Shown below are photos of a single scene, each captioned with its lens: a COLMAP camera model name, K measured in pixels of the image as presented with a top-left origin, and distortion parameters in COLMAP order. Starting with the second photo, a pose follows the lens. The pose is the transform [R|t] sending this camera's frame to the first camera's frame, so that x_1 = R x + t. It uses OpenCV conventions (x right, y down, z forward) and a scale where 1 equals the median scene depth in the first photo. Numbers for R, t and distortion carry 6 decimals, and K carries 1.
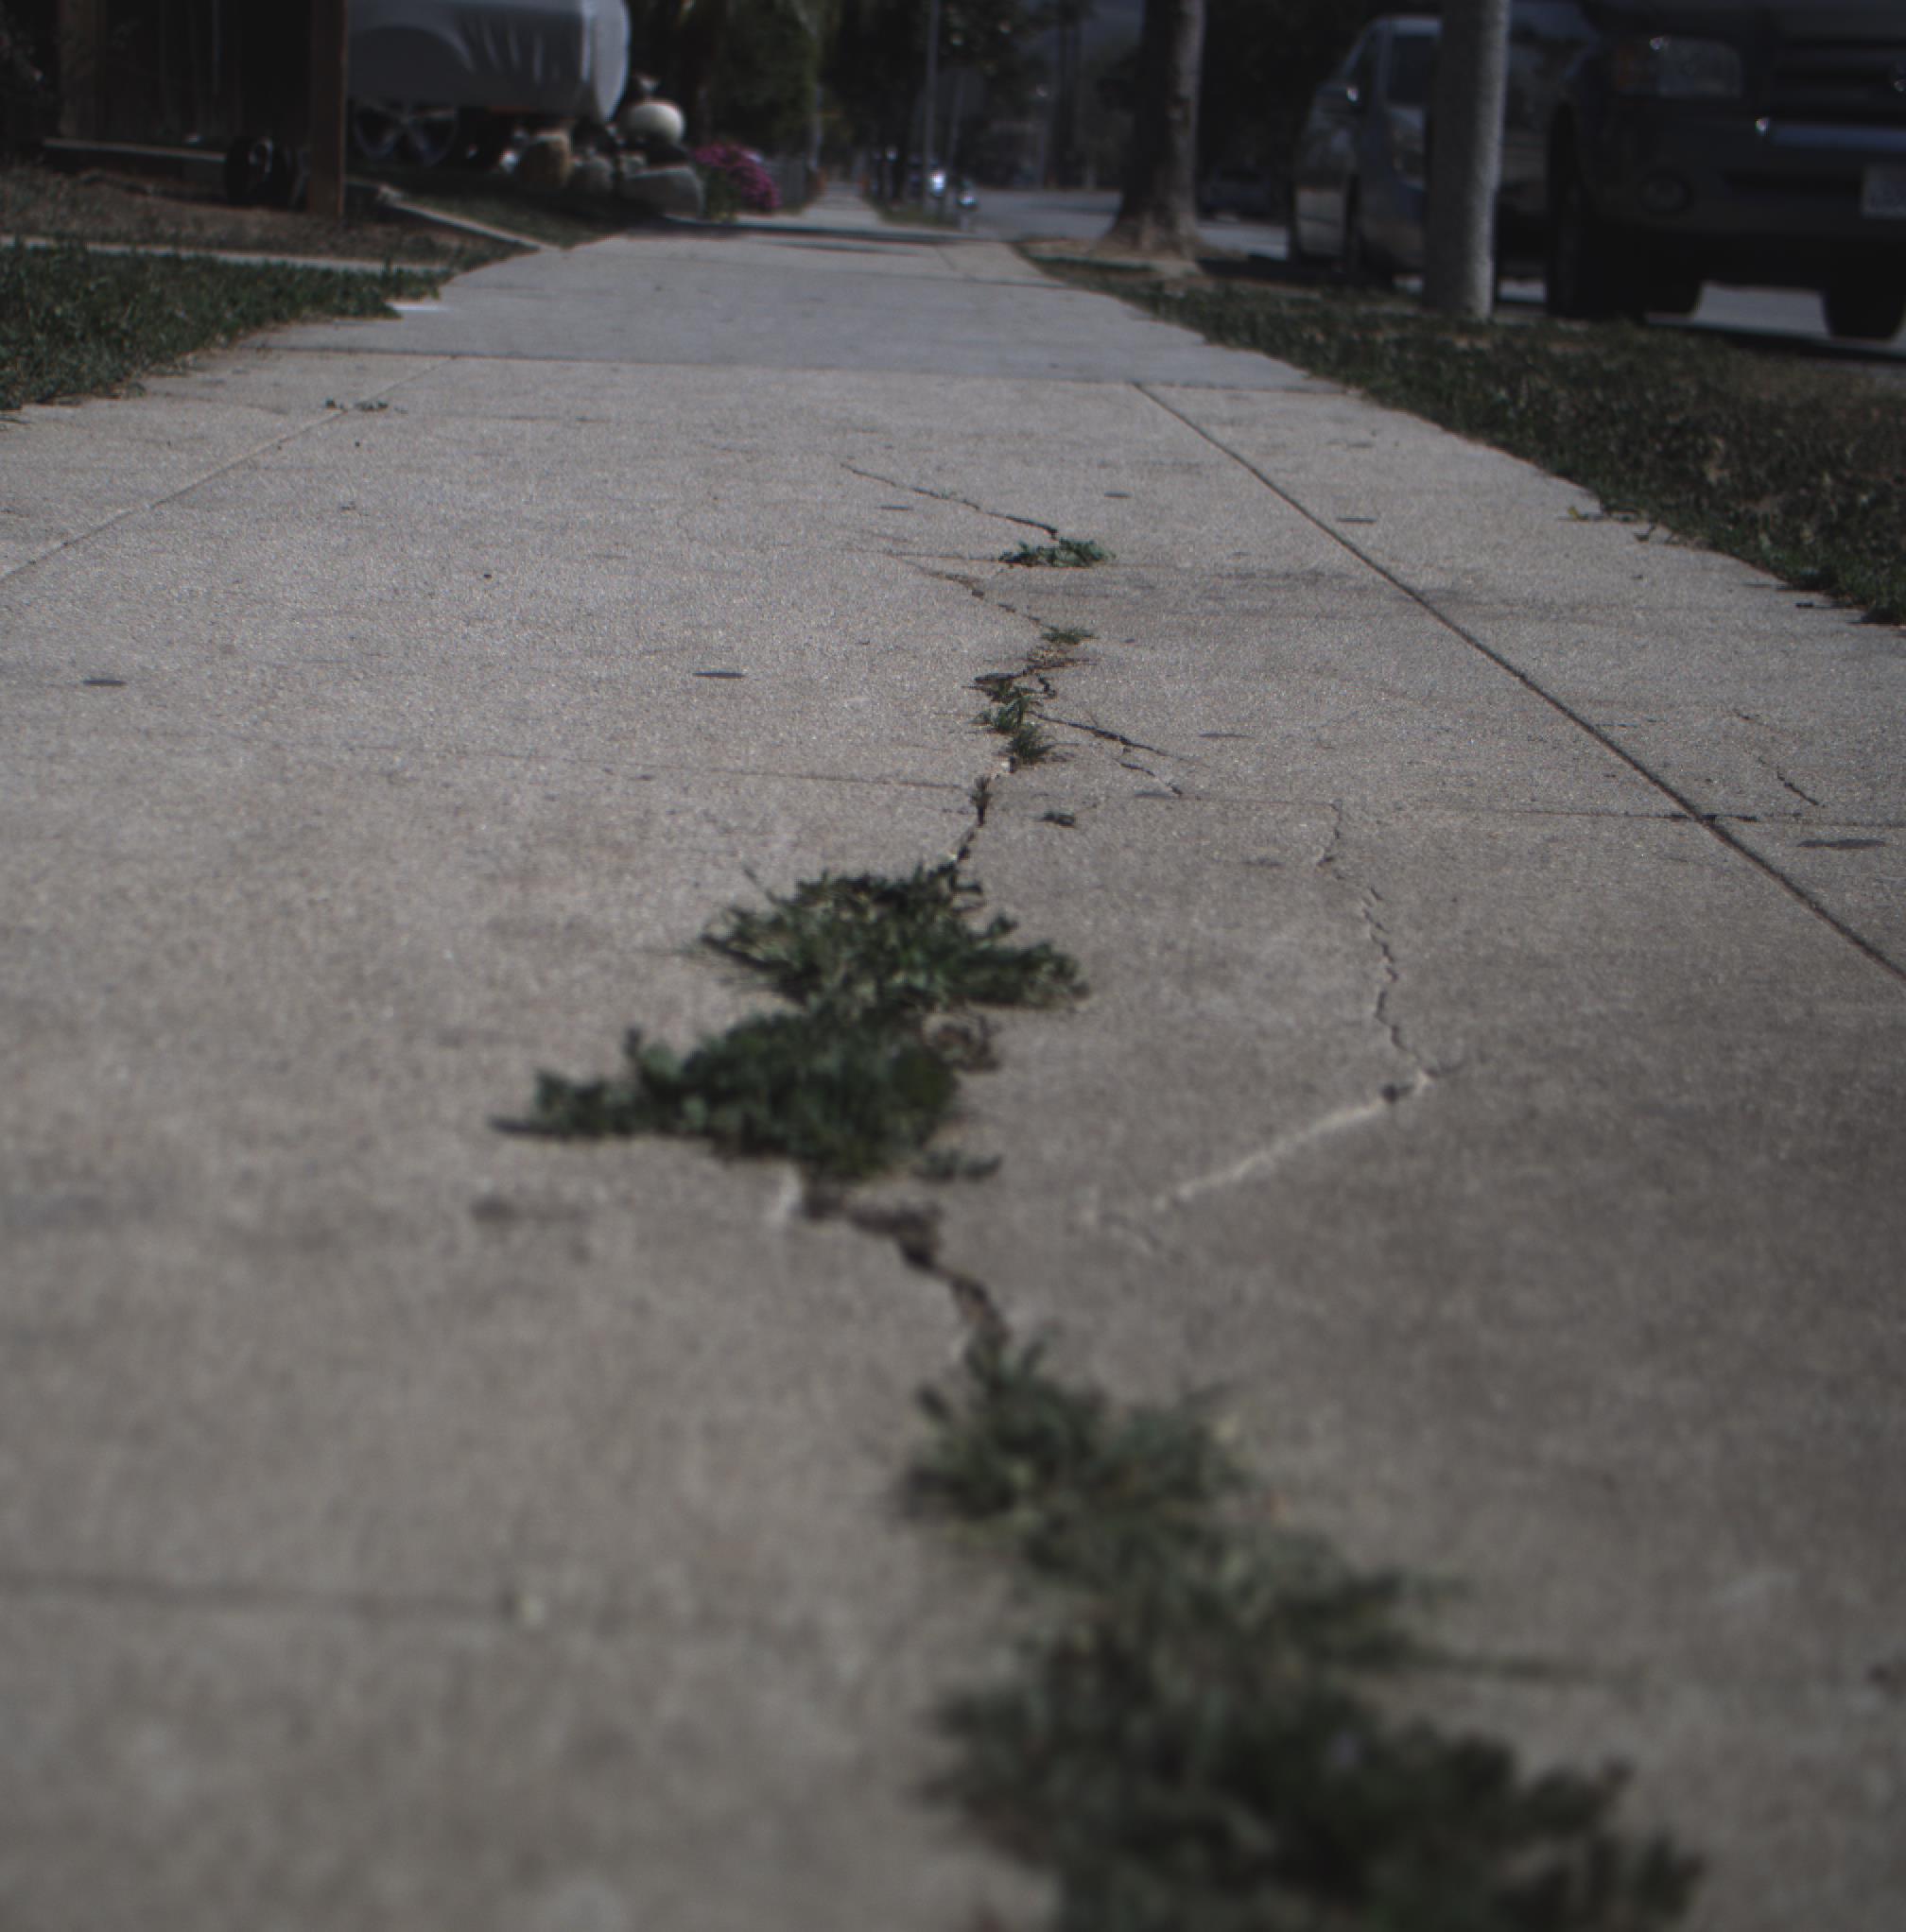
lens RADIAL K [[4299.0, 0, 740.7], [0, 4299.0, 962.7], [0, 0, 1]] dist [-0.188626, 0.869112]
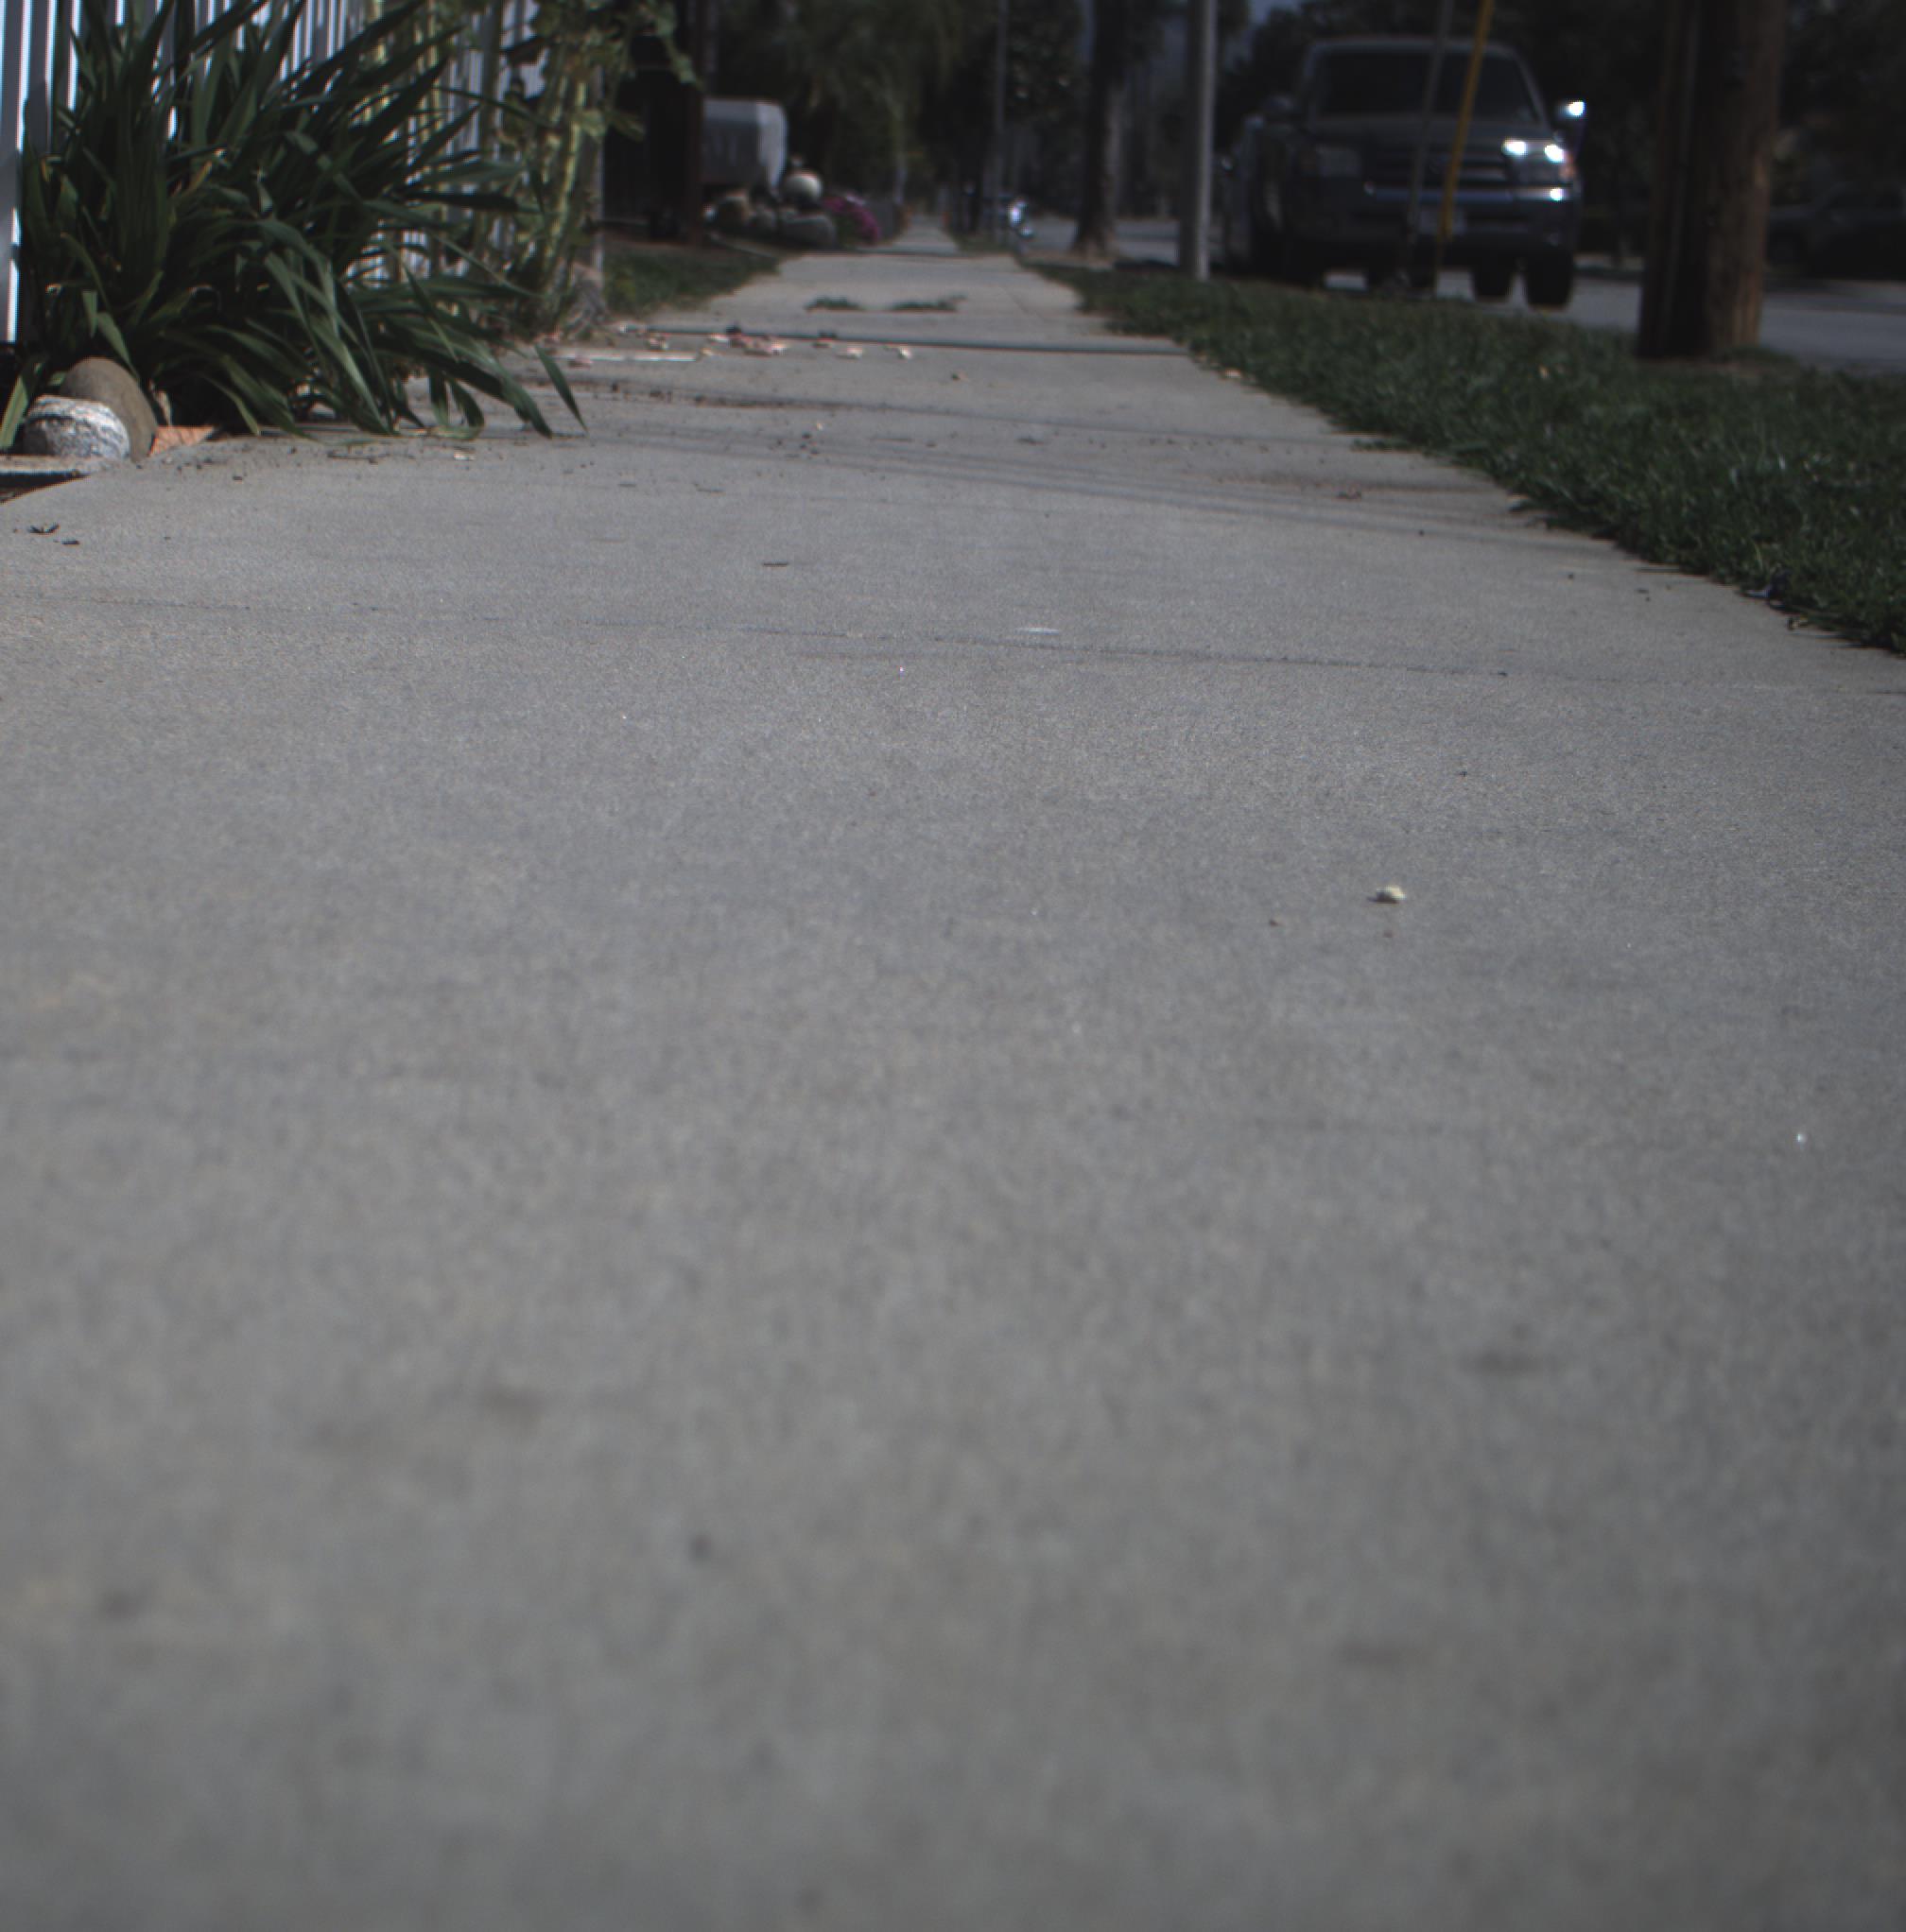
lens RADIAL K [[4299.0, 0, 740.7], [0, 4299.0, 962.7], [0, 0, 1]] dist [-0.188626, 0.869112]
pose [[0.999574, -0.018059, -0.022921, -0.027217], [0.017870, 0.999805, -0.008402, 0.225863], [0.023069, 0.007989, 0.999702, -1.271574]]
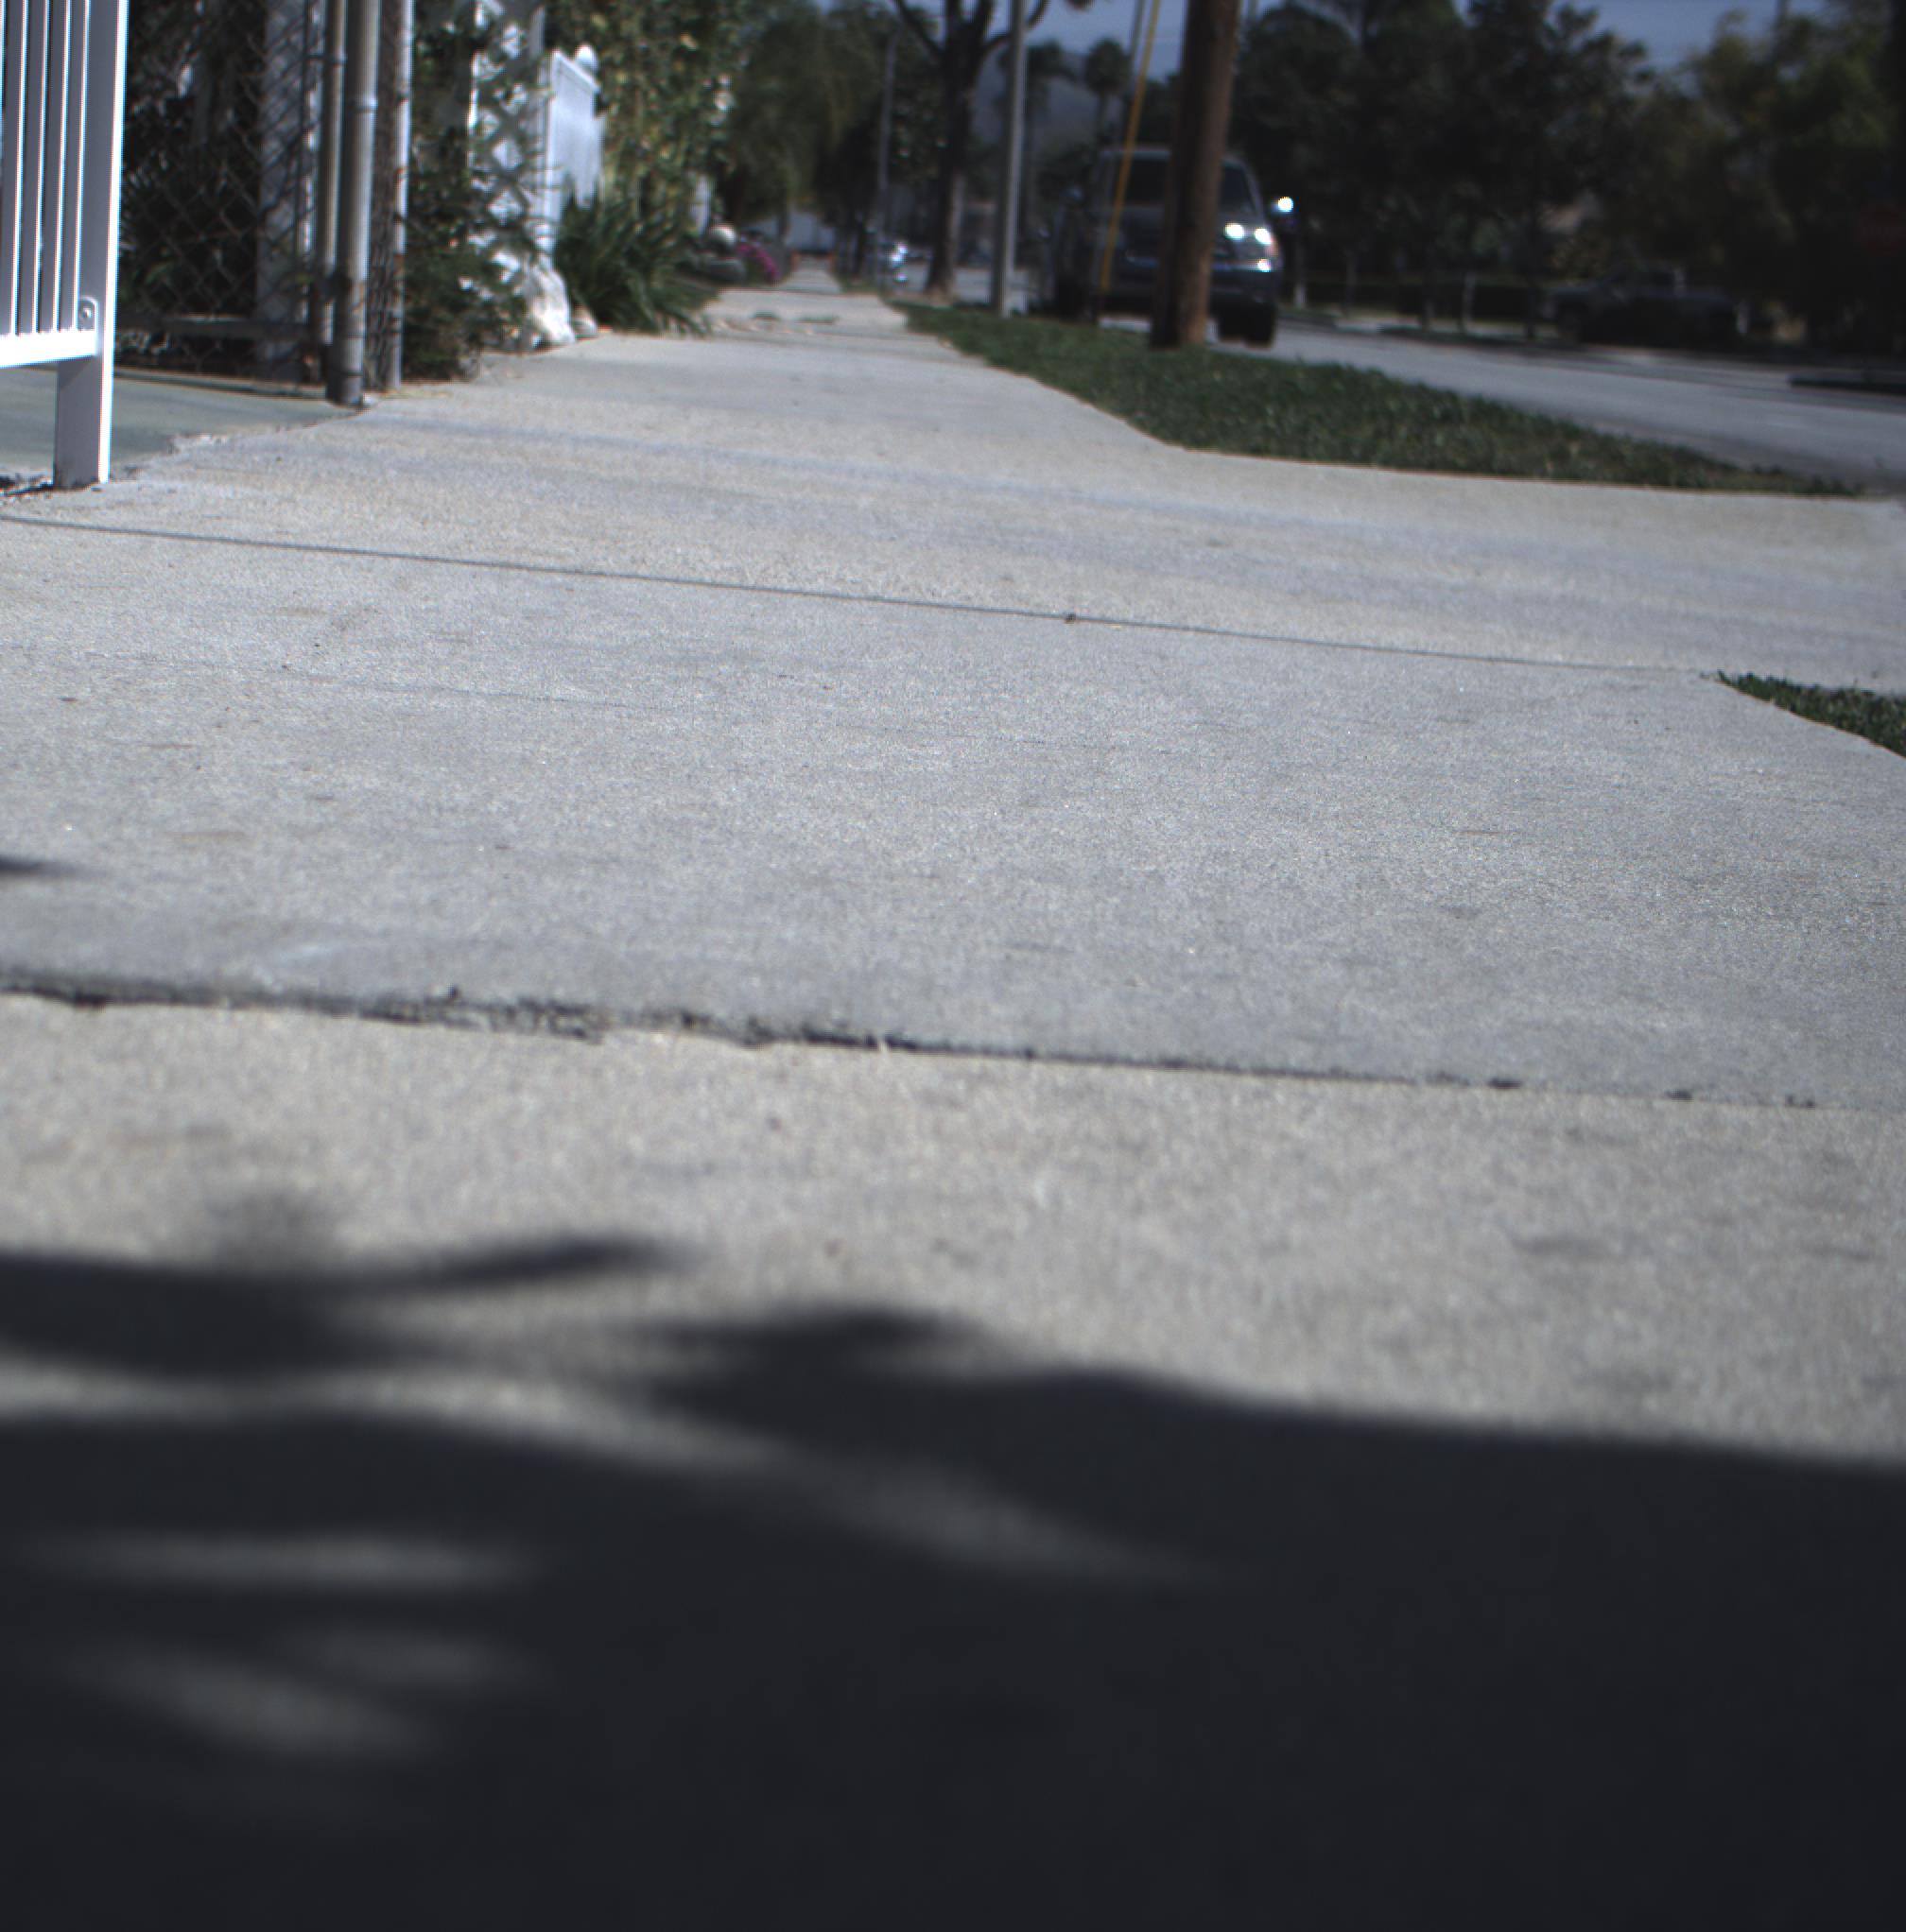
lens RADIAL K [[4299.0, 0, 740.7], [0, 4299.0, 962.7], [0, 0, 1]] dist [-0.188626, 0.869112]
pose [[0.999837, 0.015616, 0.009108, -0.054095], [-0.015463, 0.999742, -0.016639, 0.404426], [-0.009366, 0.016495, 0.999820, -2.284443]]
